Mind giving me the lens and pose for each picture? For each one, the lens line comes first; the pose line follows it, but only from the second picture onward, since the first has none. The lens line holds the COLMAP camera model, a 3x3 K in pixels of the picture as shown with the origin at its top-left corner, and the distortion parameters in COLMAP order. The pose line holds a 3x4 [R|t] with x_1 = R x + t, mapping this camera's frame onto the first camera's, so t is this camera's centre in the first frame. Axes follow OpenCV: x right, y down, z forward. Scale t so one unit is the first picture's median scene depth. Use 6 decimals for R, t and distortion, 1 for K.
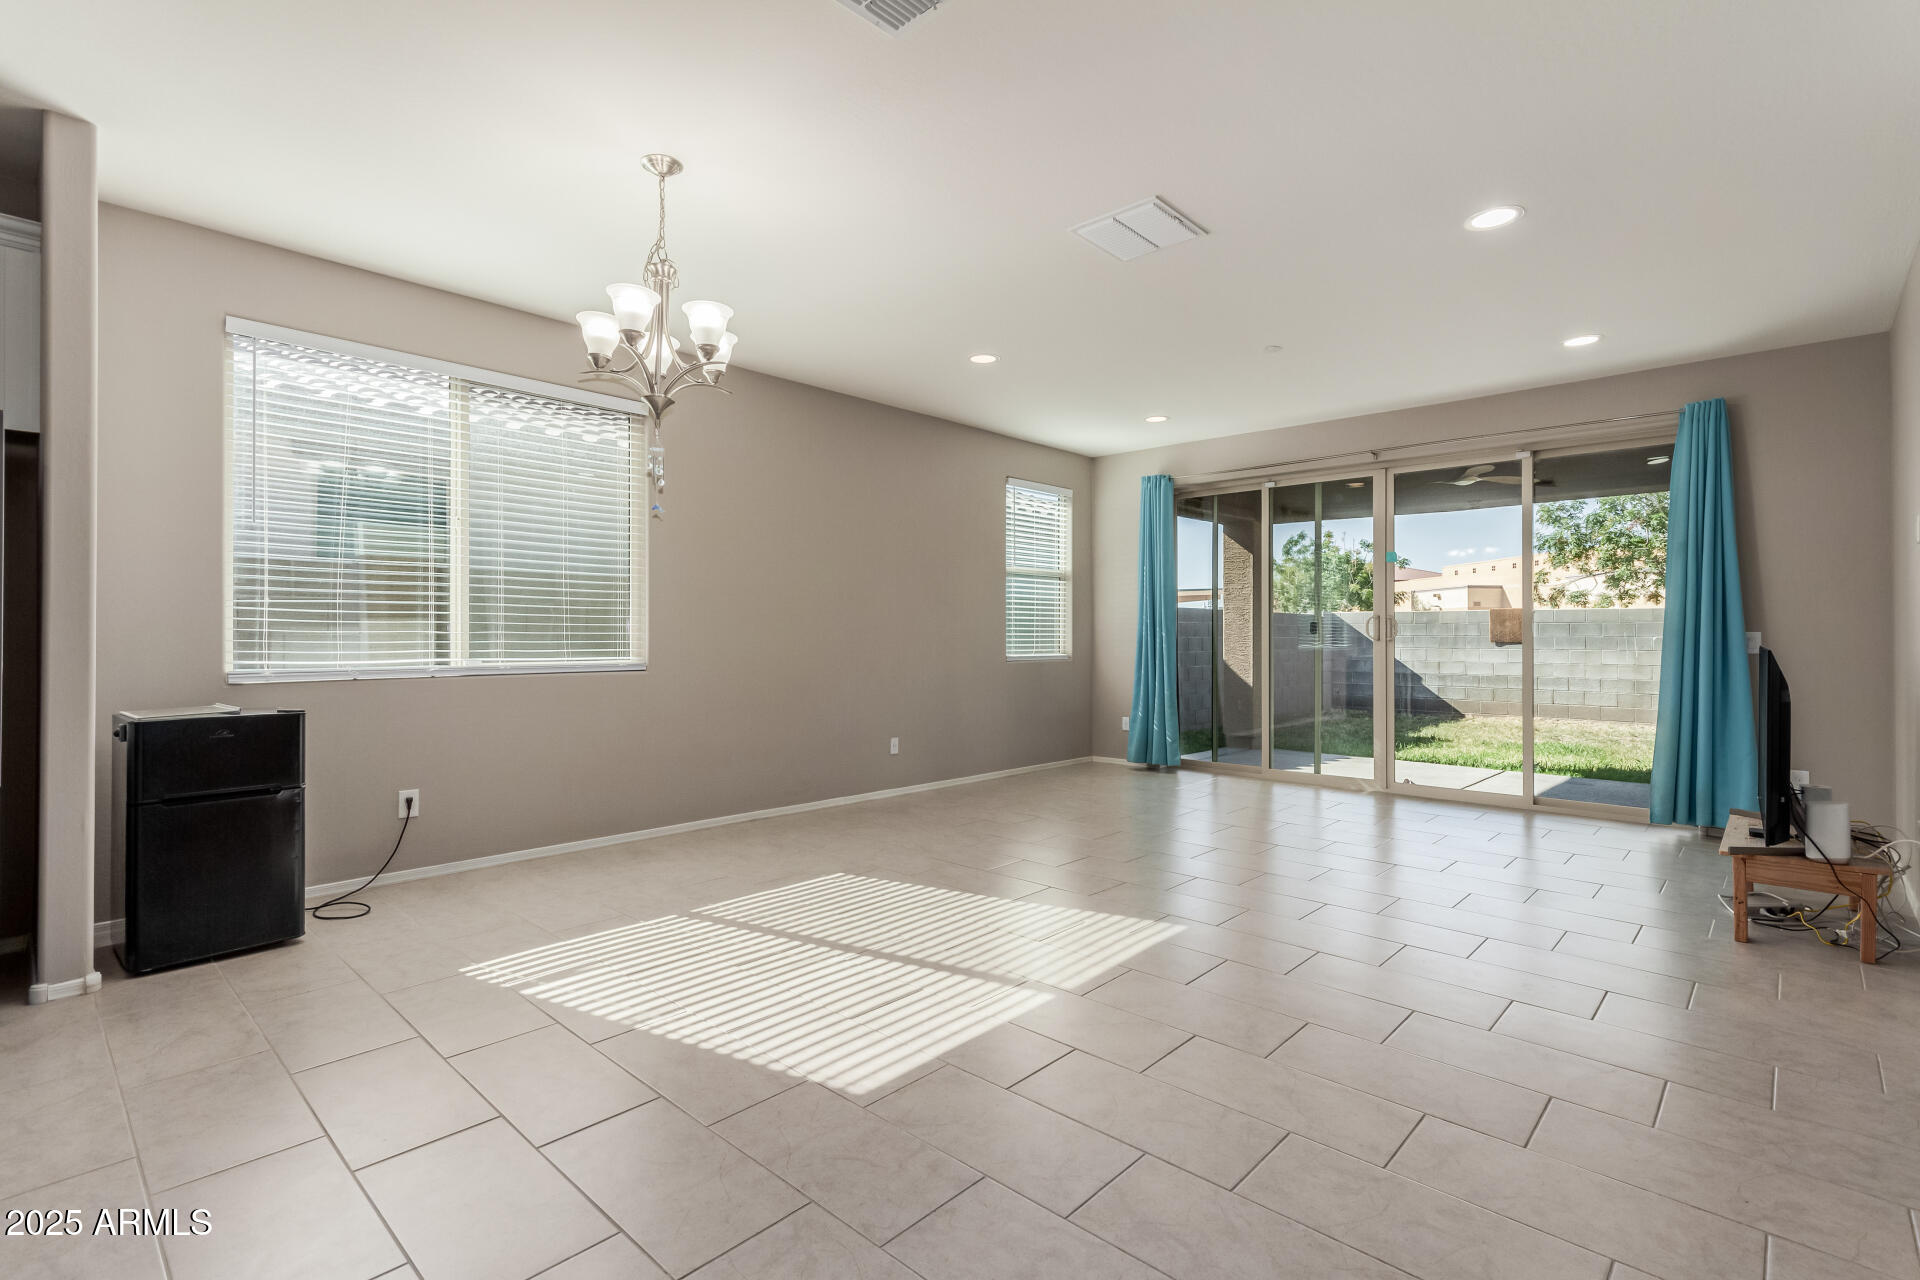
lens RADIAL K [[876.6, 0, 960.0], [0, 876.6, 640.0], [0, 0, 1]] dist [-0.000412, 0.000028]
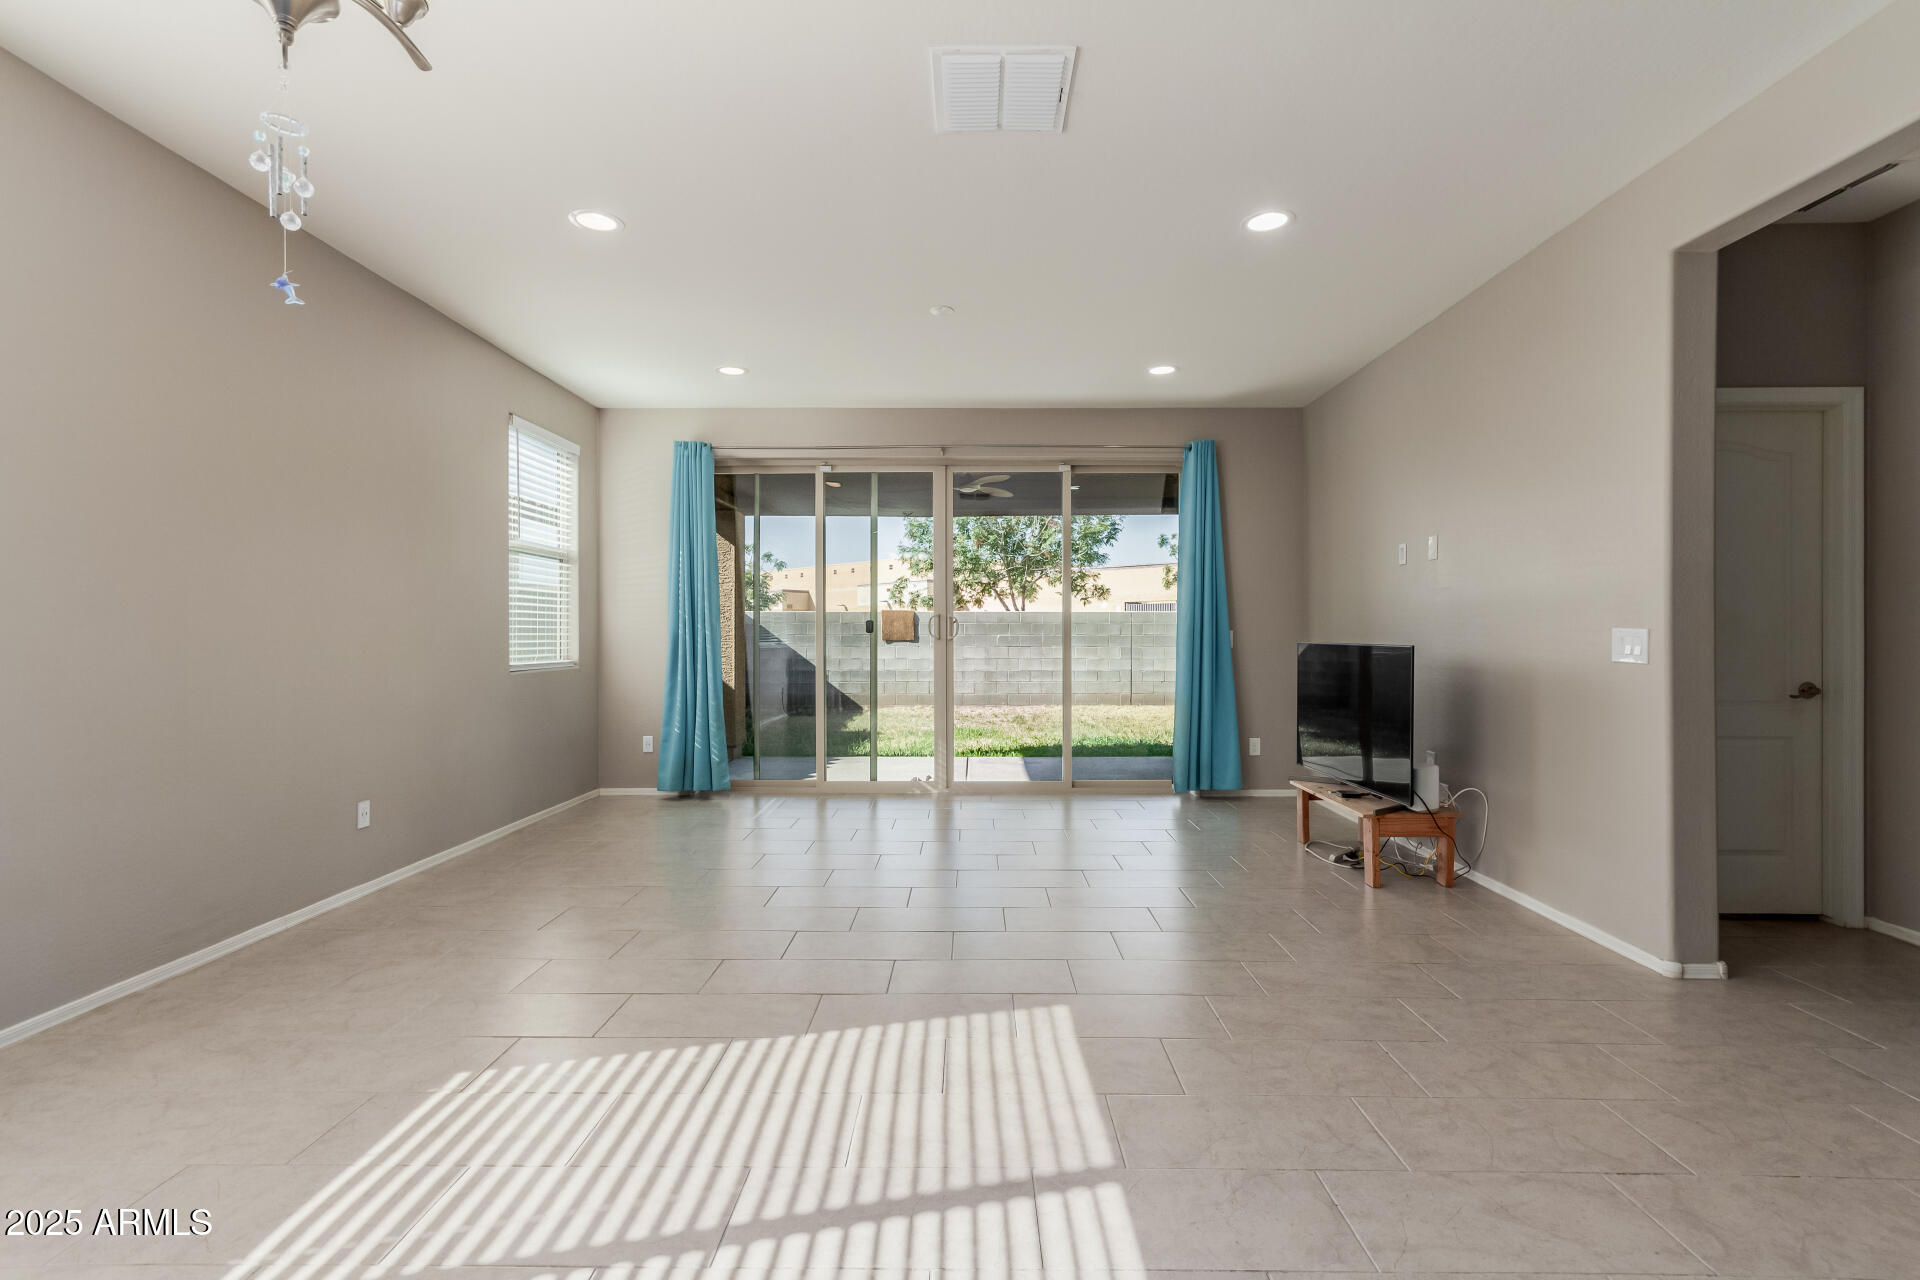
lens RADIAL K [[887.4, 0, 958.5], [0, 887.4, 631.3], [0, 0, 1]] dist [0.002978, 0.000743]
pose [[0.741921, -0.000205, 0.670487, -0.182053], [0.006244, 0.999959, -0.006603, -0.001550], [-0.670458, 0.009086, 0.741892, 0.250827]]
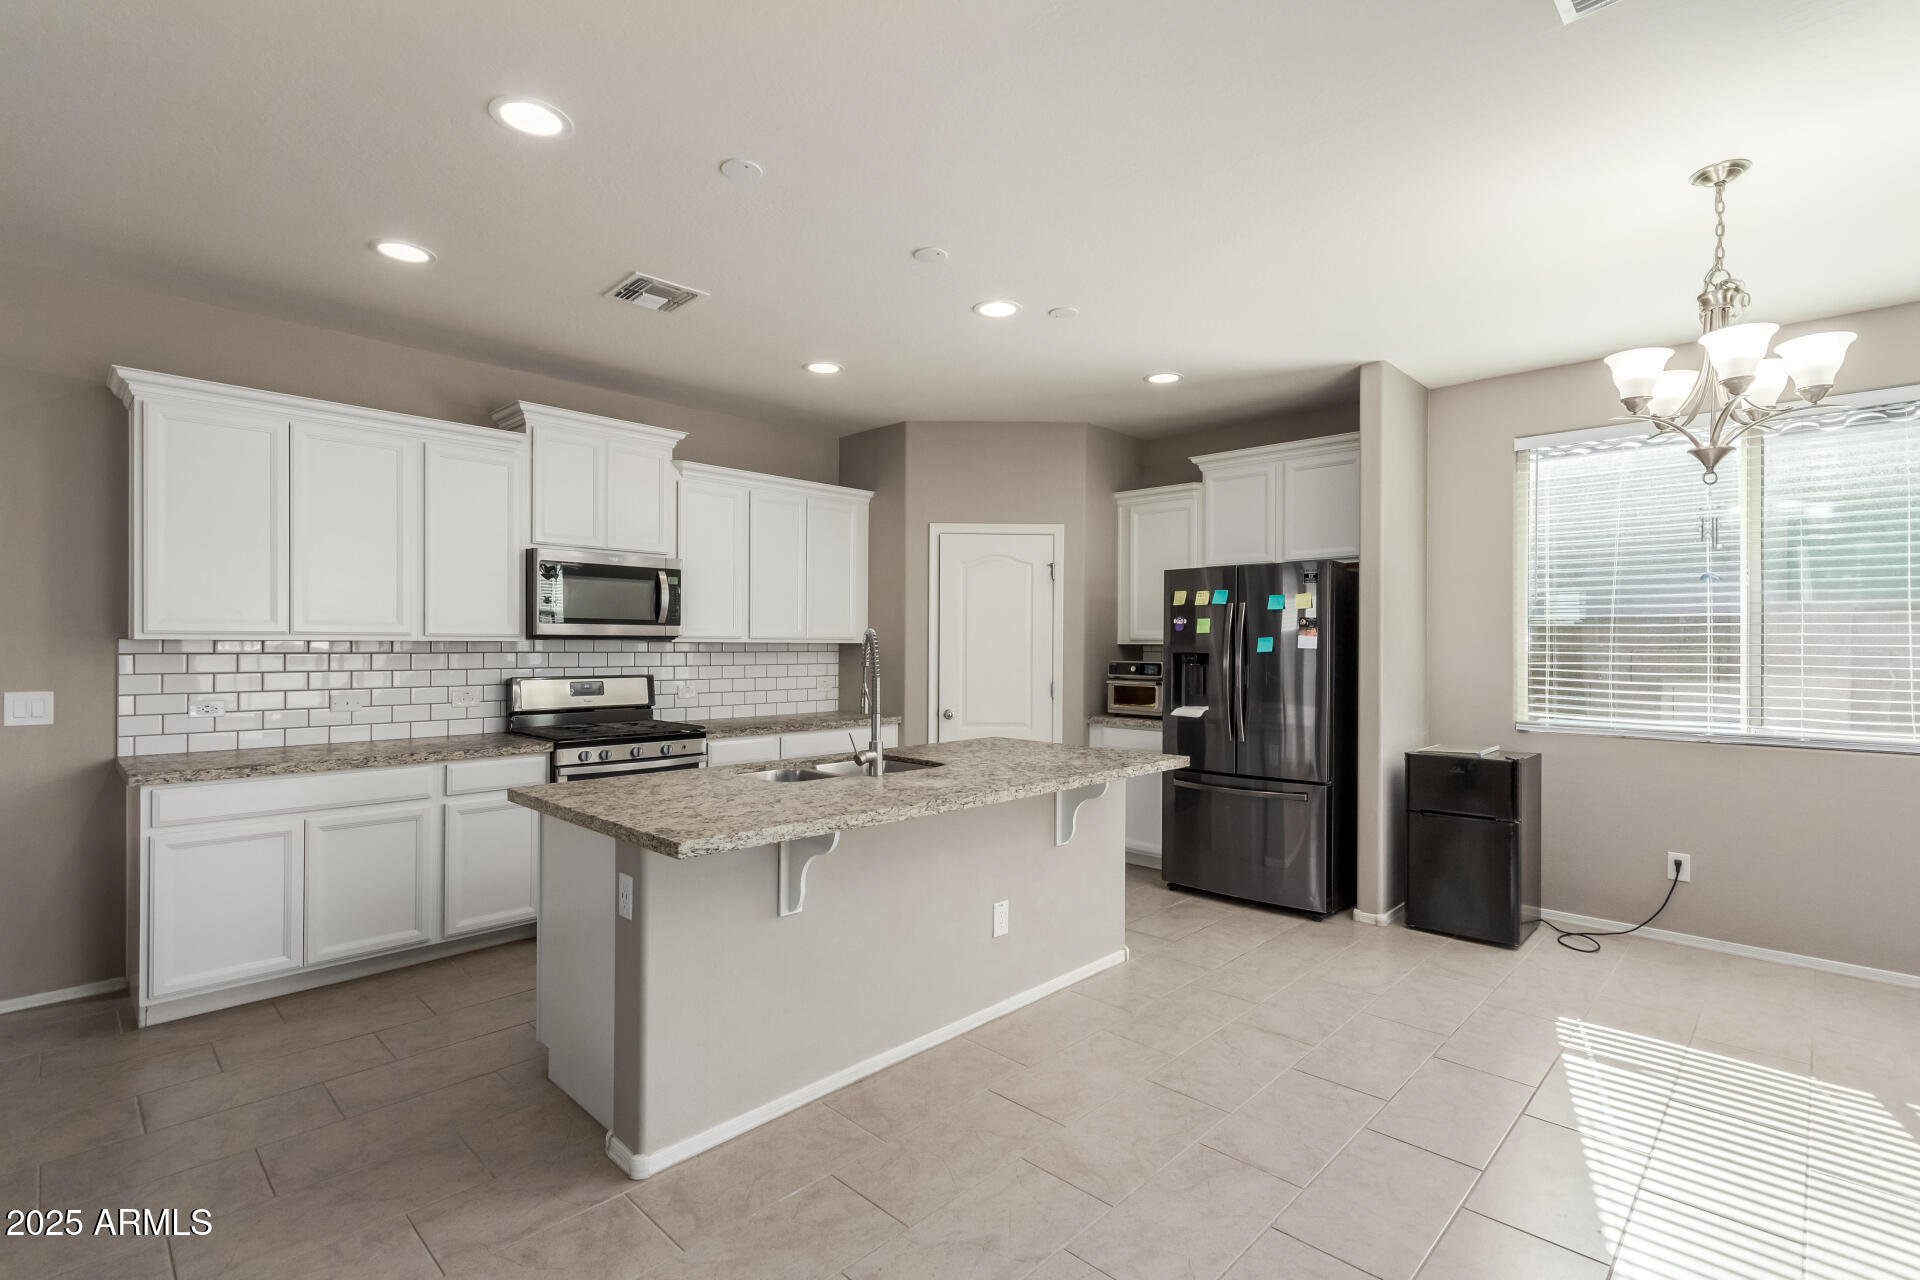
lens RADIAL K [[849.7, 0, 960.0], [0, 849.7, 640.0], [0, 0, 1]] dist [0.001654, 0.000214]
pose [[-0.002010, -0.015723, -0.999874, 0.220508], [-0.016512, 0.999741, -0.015688, -0.026825], [0.999862, 0.016478, -0.002269, 0.117491]]
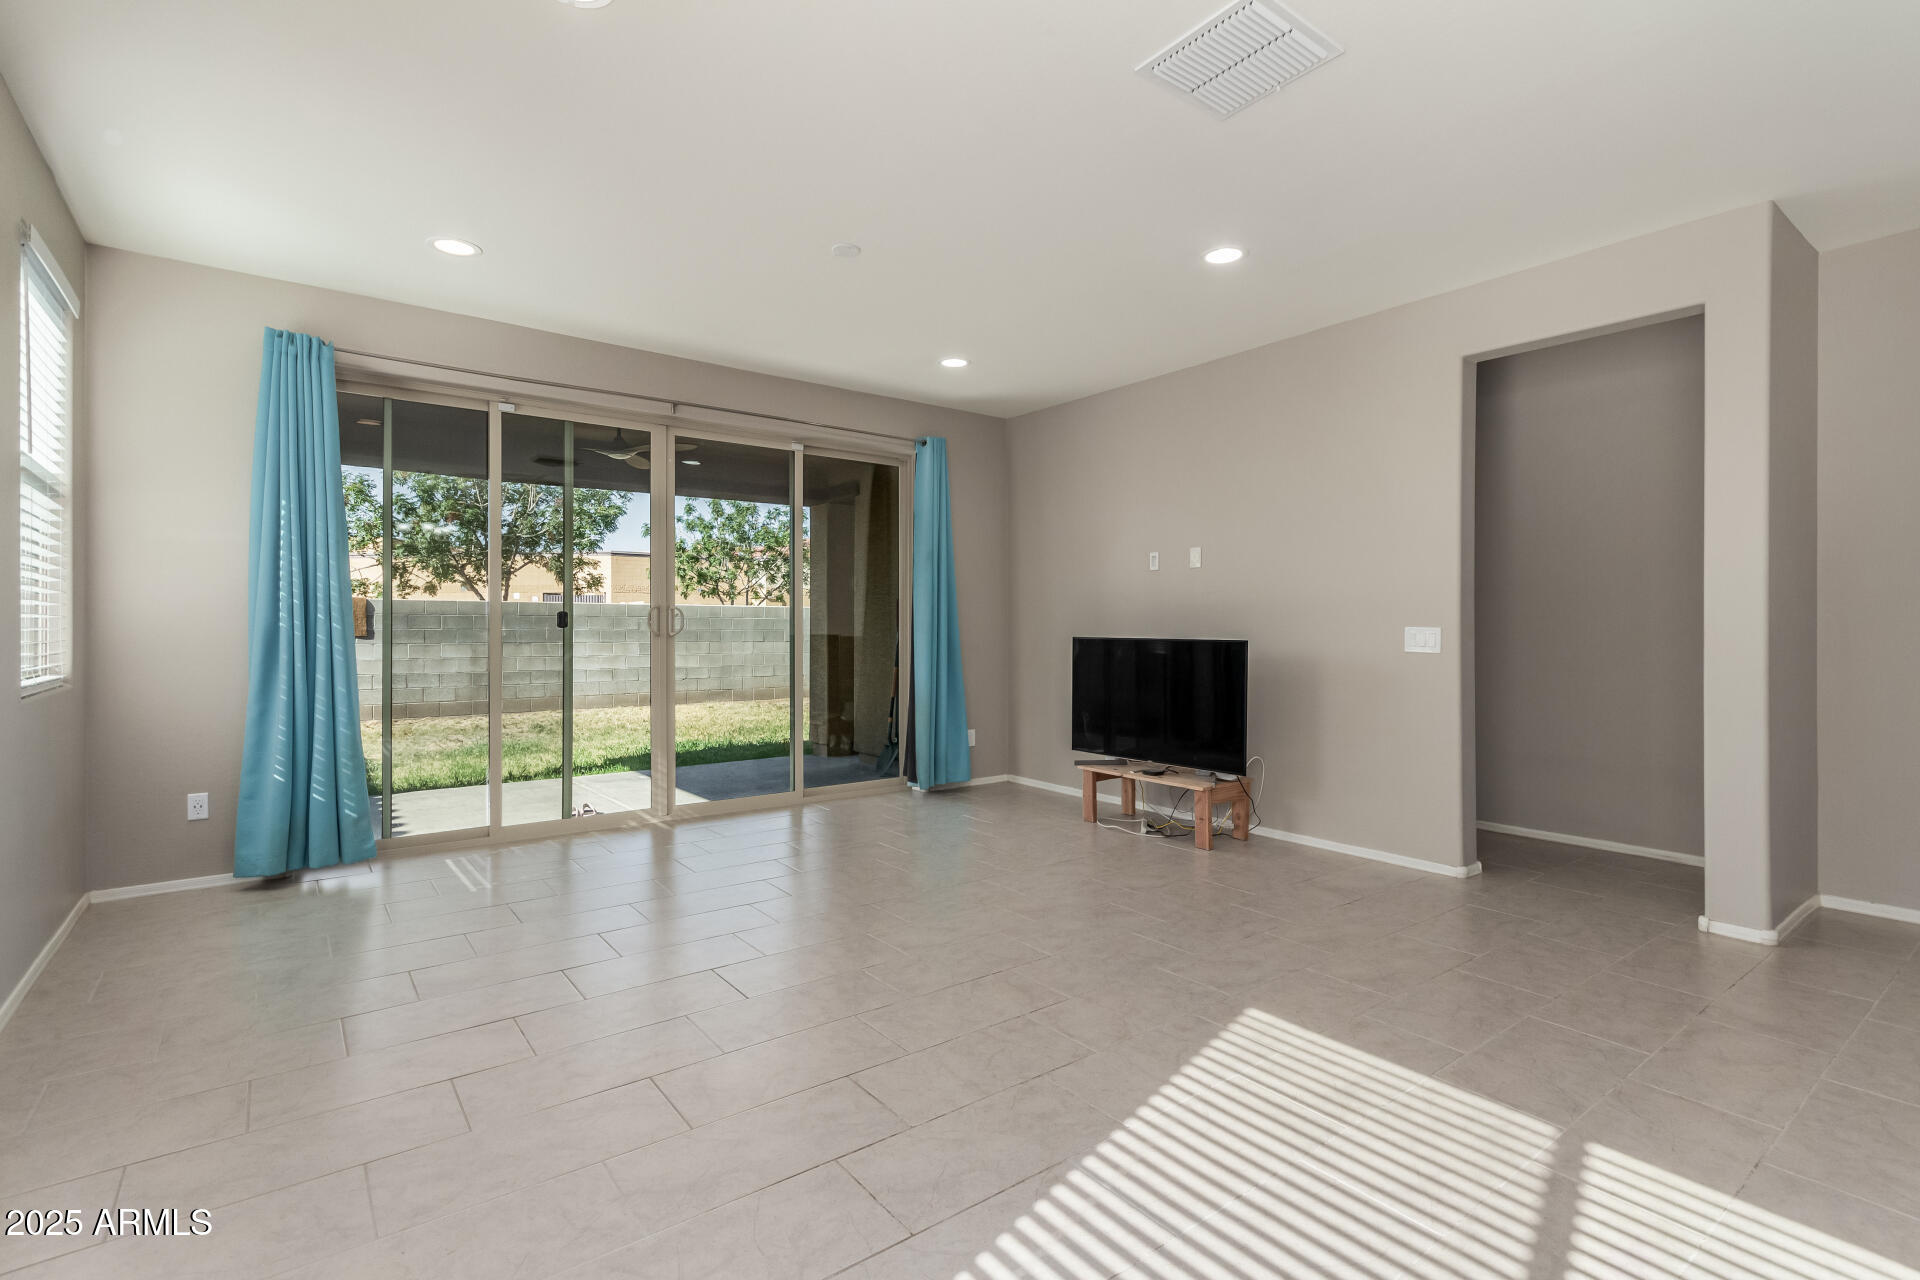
lens RADIAL K [[893.1, 0, 960.0], [0, 893.1, 640.0], [0, 0, 1]] dist [0.003200, 0.000555]
pose [[0.179502, -0.014679, 0.983648, -0.296210], [0.005475, 0.999888, 0.013922, -0.005660], [-0.983742, 0.002887, 0.179562, 0.592662]]
